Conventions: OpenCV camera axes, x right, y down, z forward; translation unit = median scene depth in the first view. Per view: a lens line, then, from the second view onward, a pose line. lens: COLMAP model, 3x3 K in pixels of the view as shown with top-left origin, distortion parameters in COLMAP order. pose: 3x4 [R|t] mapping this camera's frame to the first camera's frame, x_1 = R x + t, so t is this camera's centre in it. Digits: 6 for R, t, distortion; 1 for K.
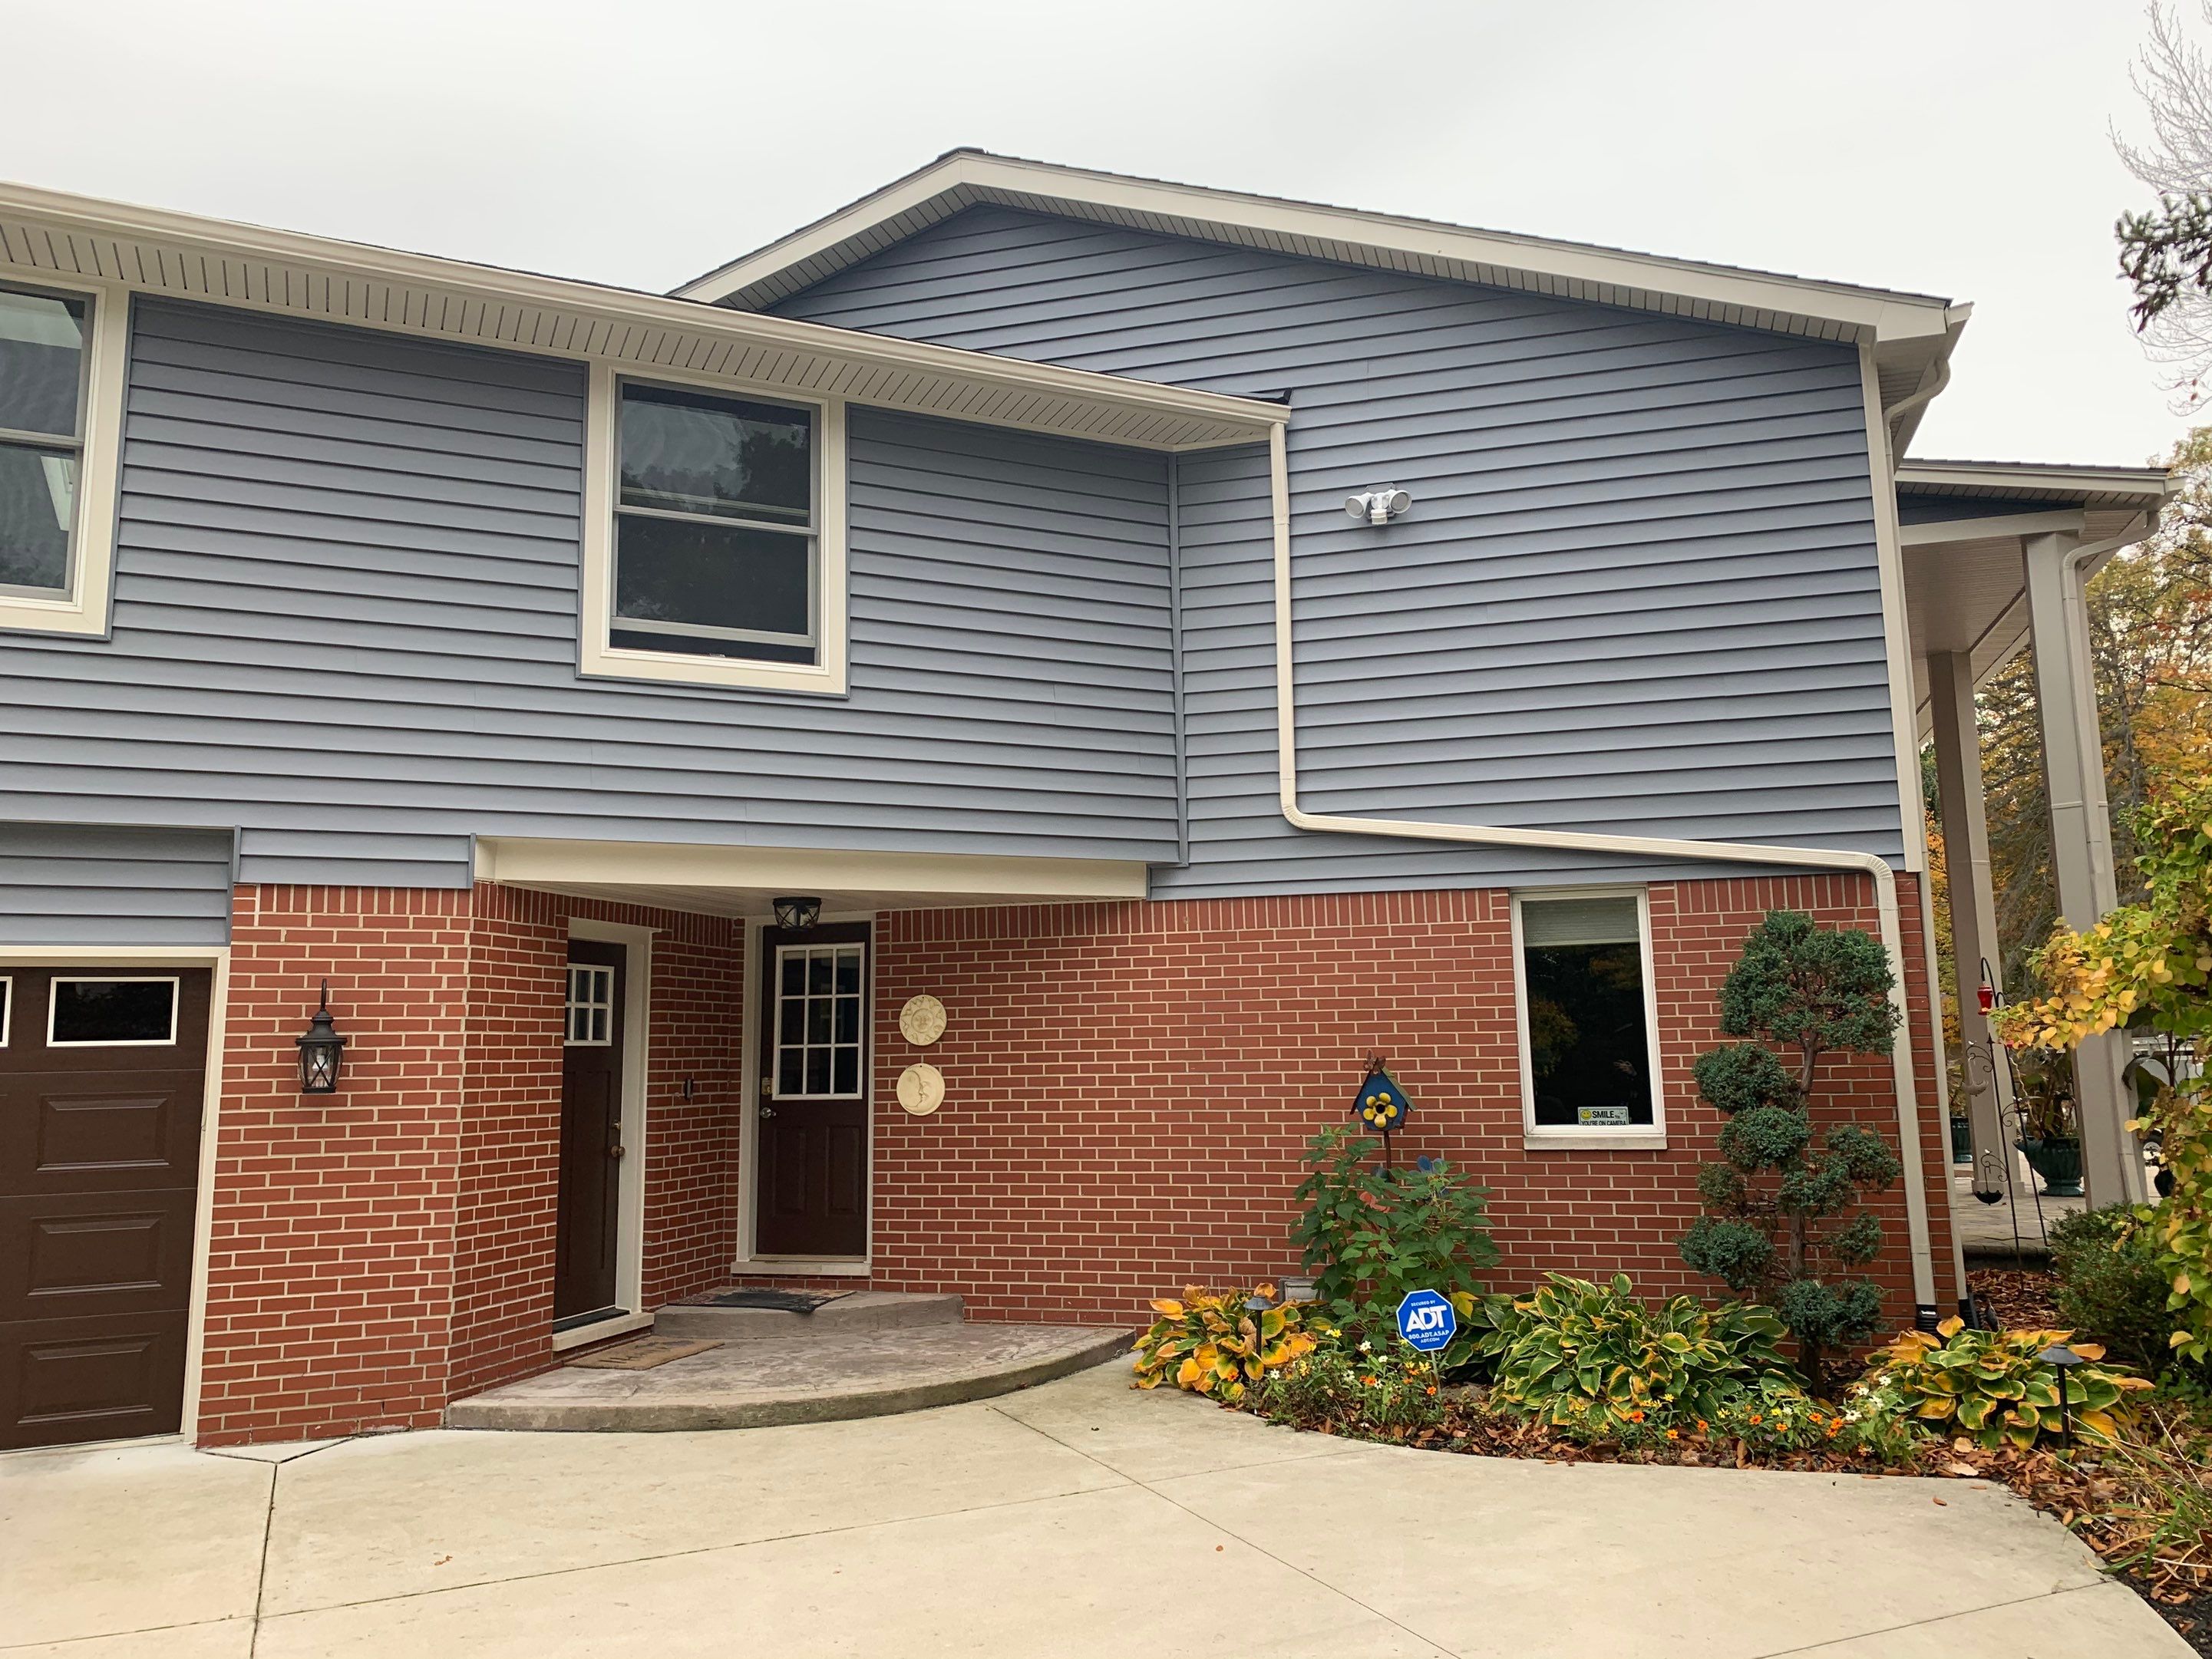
lens RADIAL K [[1670.1, 0, 1131.0], [0, 1670.1, 820.1], [0, 0, 1]] dist [0.053729, -0.133264]
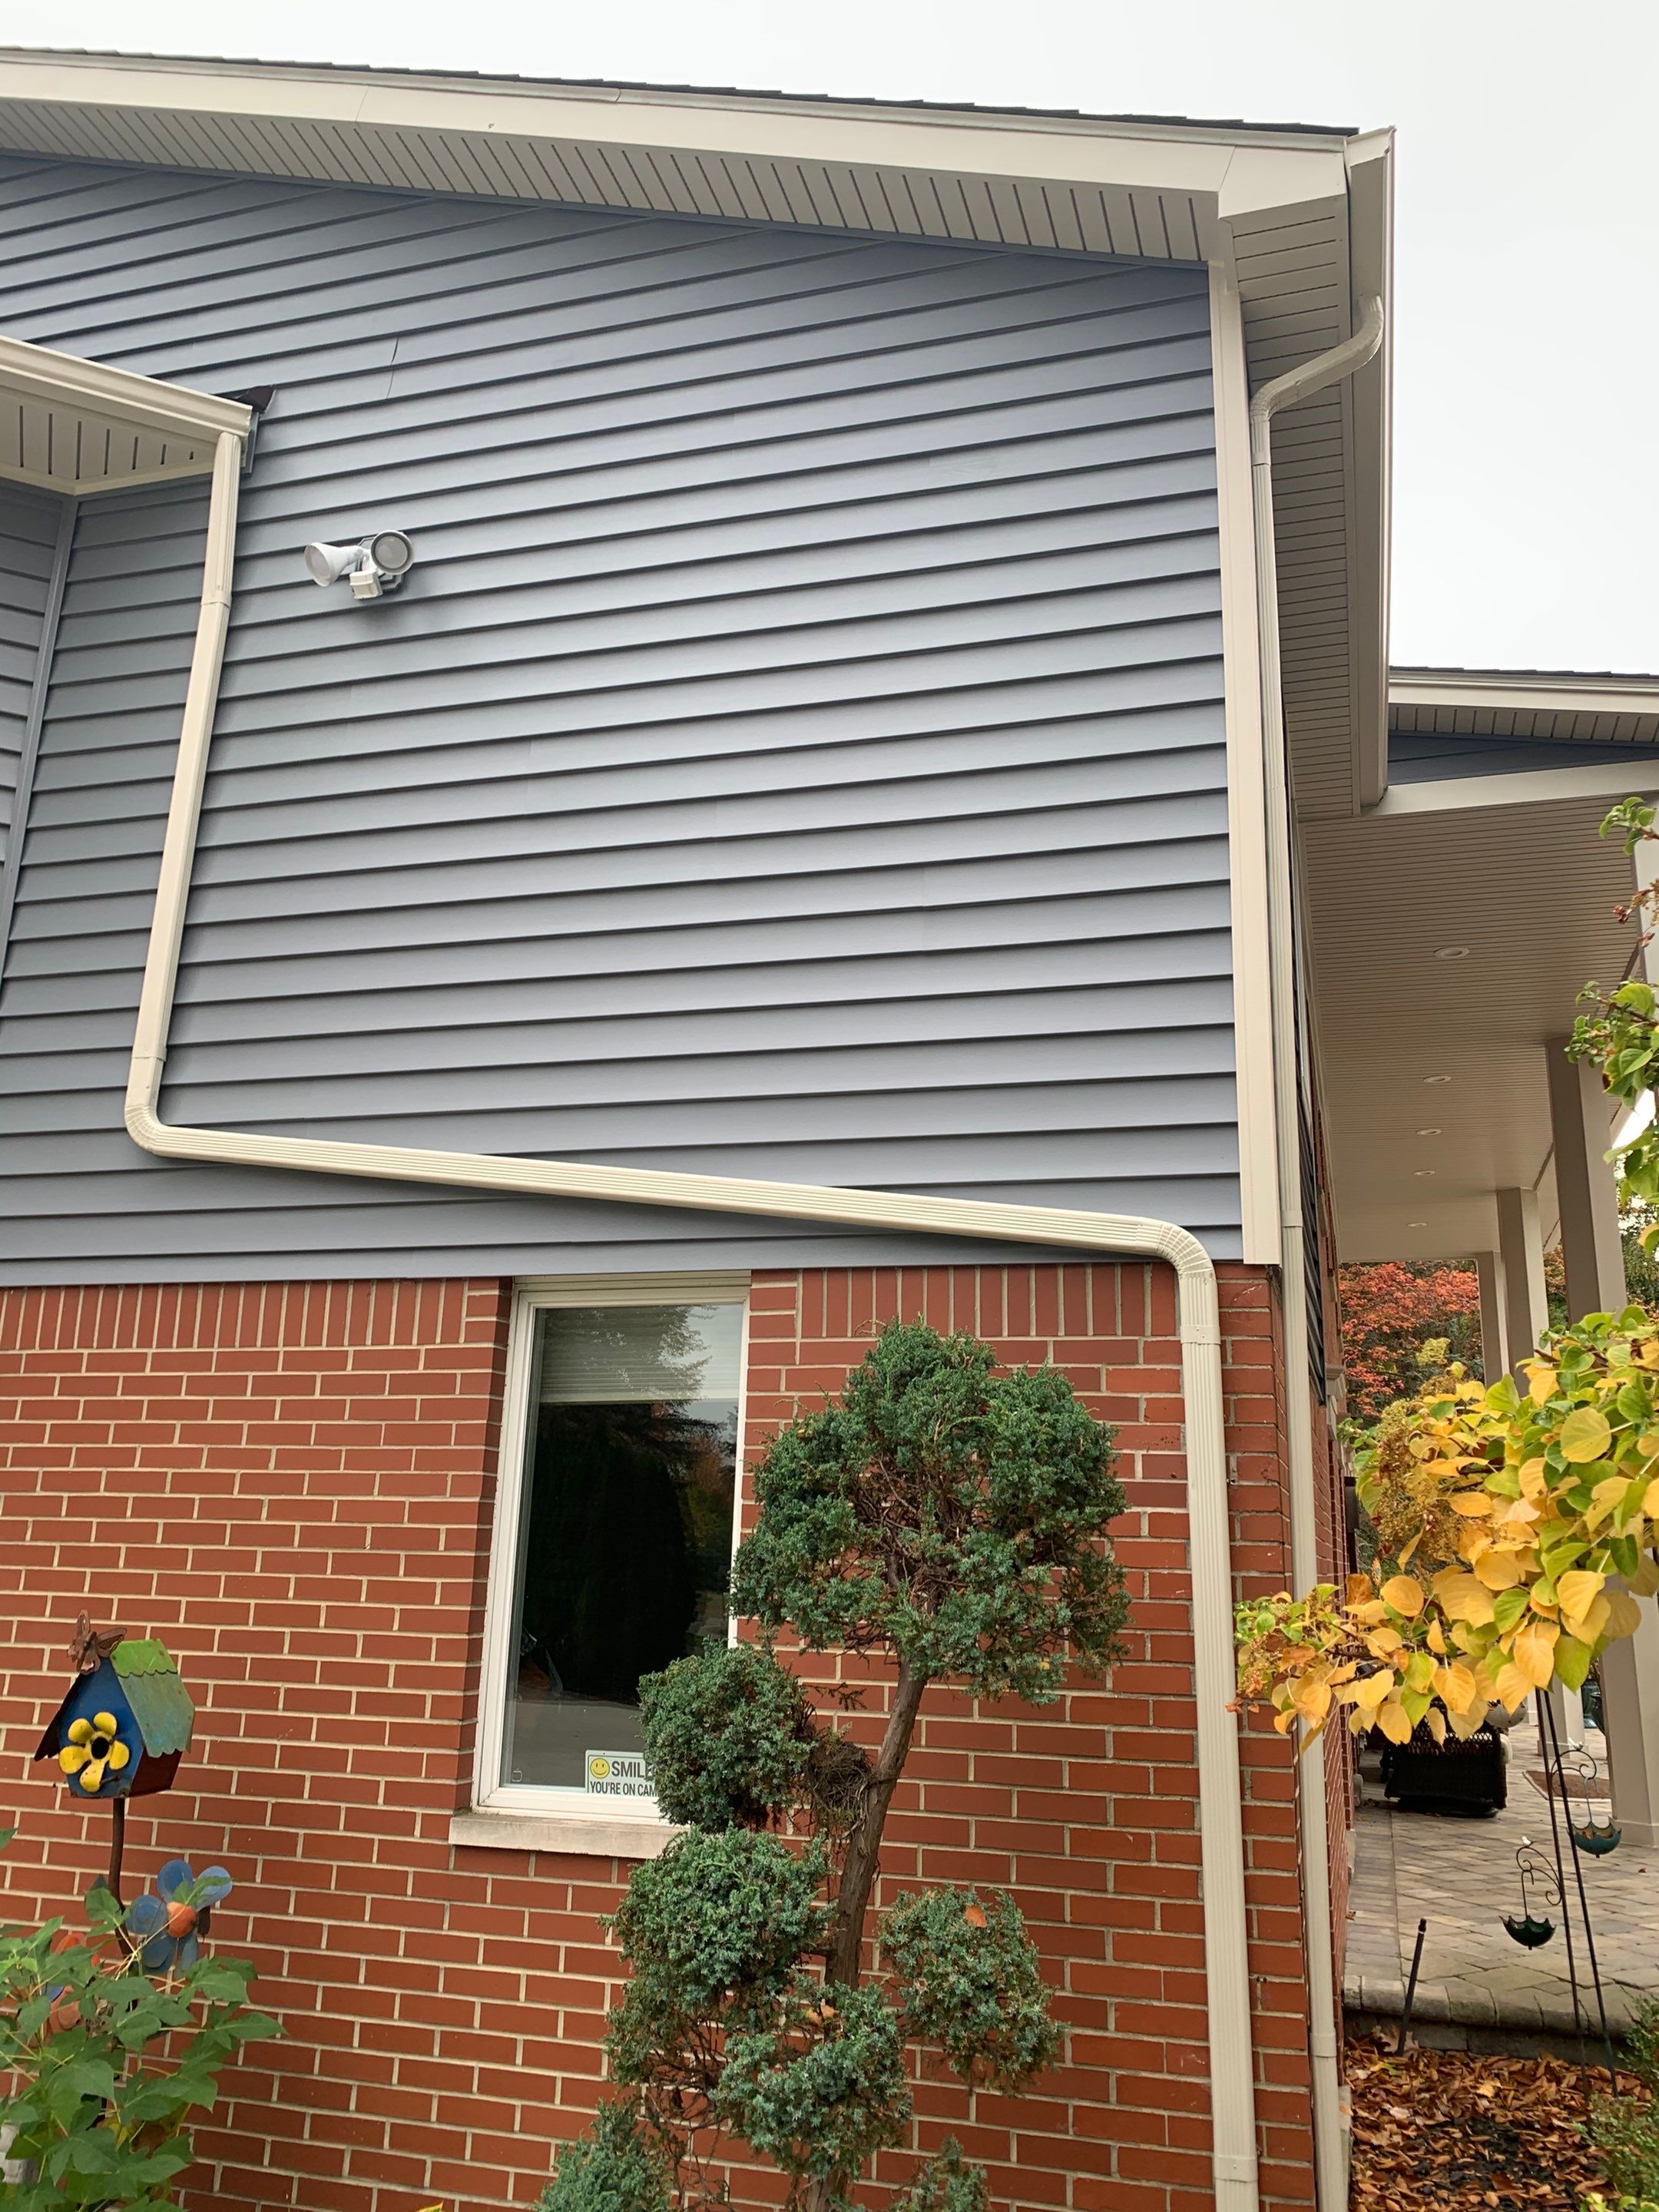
lens RADIAL K [[1783.3, 0, 833.3], [0, 1783.3, 1074.5], [0, 0, 1]] dist [0.011819, -0.001203]
pose [[0.999144, 0.040687, 0.007463, 0.324033], [-0.039501, 0.992008, -0.119837, 0.040368], [-0.012280, 0.119439, 0.992766, 0.478256]]
